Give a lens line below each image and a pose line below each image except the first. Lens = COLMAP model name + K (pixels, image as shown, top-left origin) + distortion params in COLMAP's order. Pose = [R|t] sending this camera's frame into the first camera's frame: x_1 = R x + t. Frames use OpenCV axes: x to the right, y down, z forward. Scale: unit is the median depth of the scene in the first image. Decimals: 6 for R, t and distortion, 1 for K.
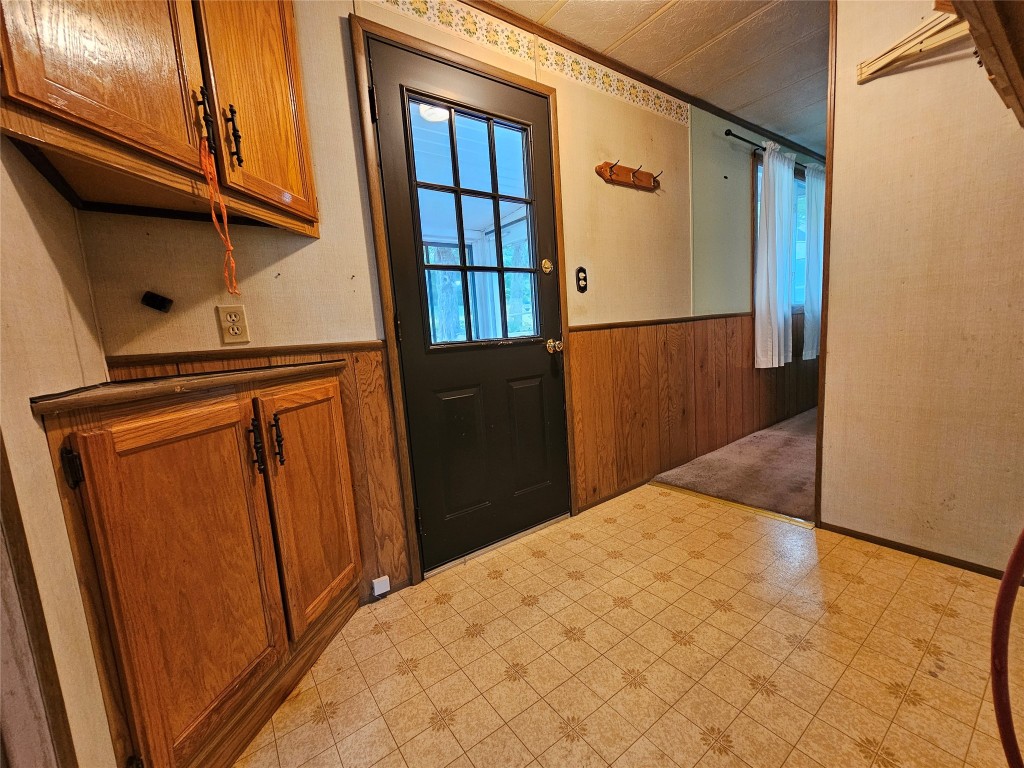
lens RADIAL K [[419.6, 0, 514.1], [0, 419.6, 385.6], [0, 0, 1]] dist [-0.002030, 0.000506]
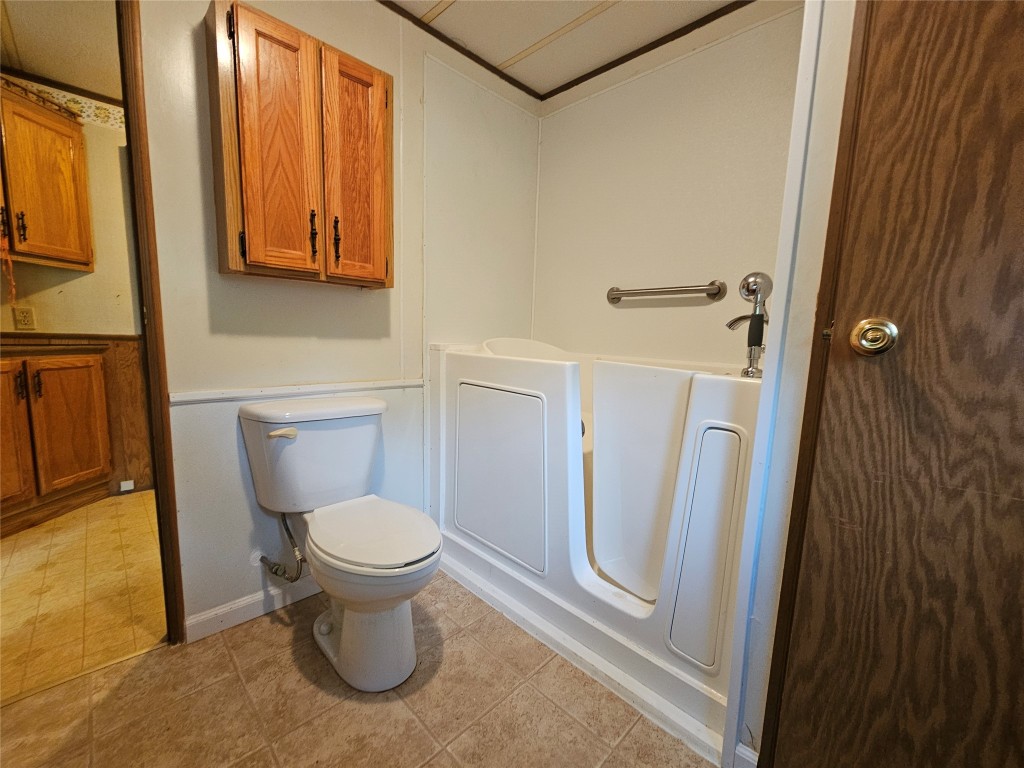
lens RADIAL K [[419.6, 0, 512.1], [0, 419.6, 385.6], [0, 0, 1]] dist [-0.002030, 0.000506]
pose [[0.984054, 0.086254, 0.155560, 1.035583], [-0.085216, 0.996273, -0.013340, -0.015887], [-0.156131, -0.000129, 0.987736, -0.997295]]
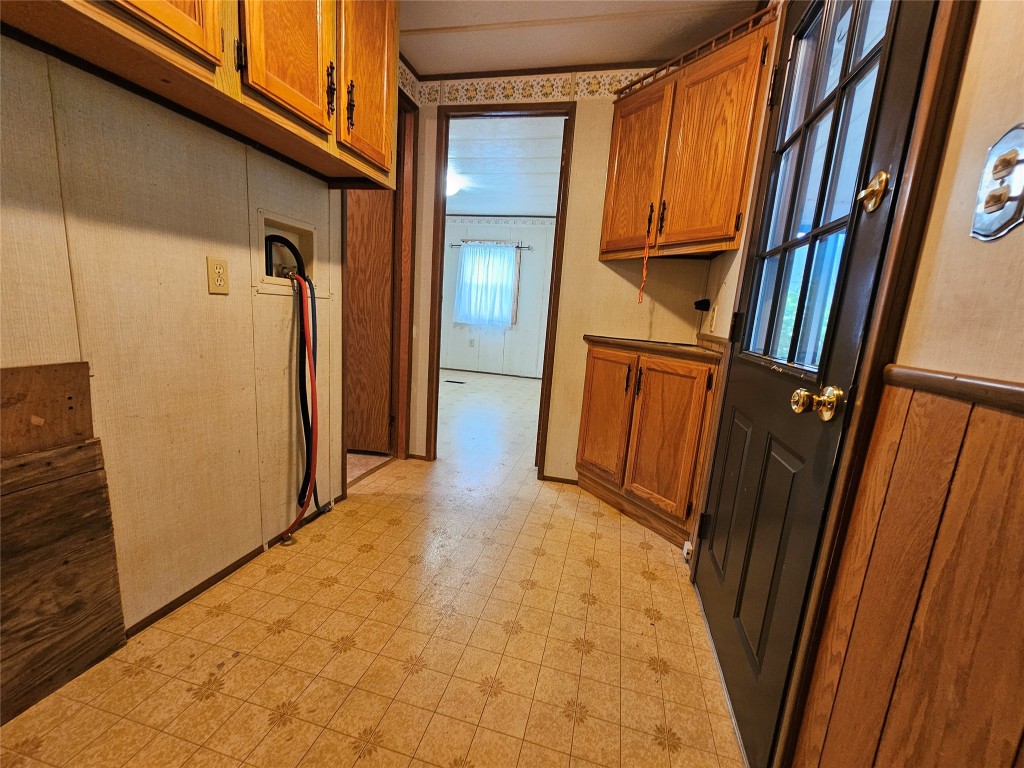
lens RADIAL K [[419.6, 0, 514.7], [0, 419.6, 387.1], [0, 0, 1]] dist [-0.002030, 0.000506]
pose [[-0.768717, 0.128384, -0.626571, 0.854172], [-0.097810, 0.944527, 0.313533, -0.311960], [0.632065, 0.302303, -0.713517, 1.668482]]
